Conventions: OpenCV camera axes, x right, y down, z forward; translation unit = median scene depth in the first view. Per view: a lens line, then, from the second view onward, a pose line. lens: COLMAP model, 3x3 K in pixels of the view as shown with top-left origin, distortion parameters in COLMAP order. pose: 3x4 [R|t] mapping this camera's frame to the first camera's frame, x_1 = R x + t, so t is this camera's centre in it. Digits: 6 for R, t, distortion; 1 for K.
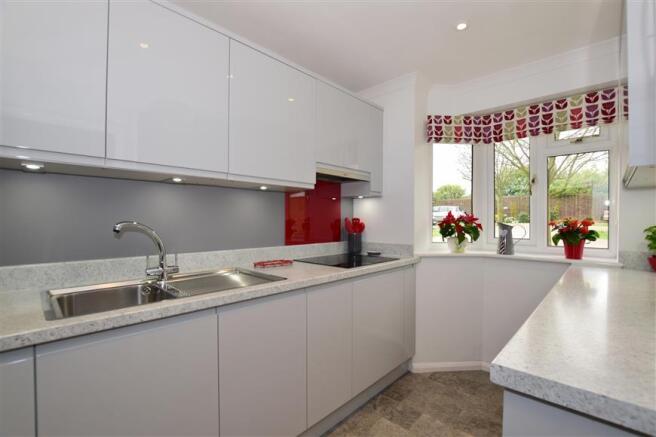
lens RADIAL K [[295.0, 0, 328.8], [0, 295.0, 221.6], [0, 0, 1]] dist [-0.024088, -0.000245]
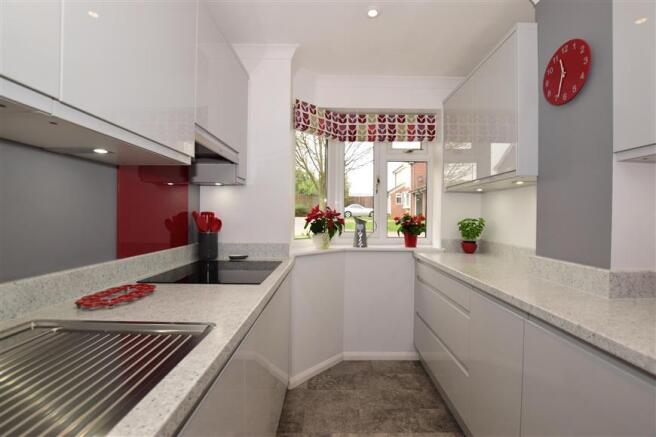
lens RADIAL K [[295.0, 0, 328.1], [0, 295.0, 217.7], [0, 0, 1]] dist [-0.024088, -0.000245]
pose [[0.721977, -0.004776, 0.691901, -0.229416], [-0.002987, 0.999945, 0.010018, -0.006546], [-0.691911, -0.009299, 0.721923, 0.289227]]
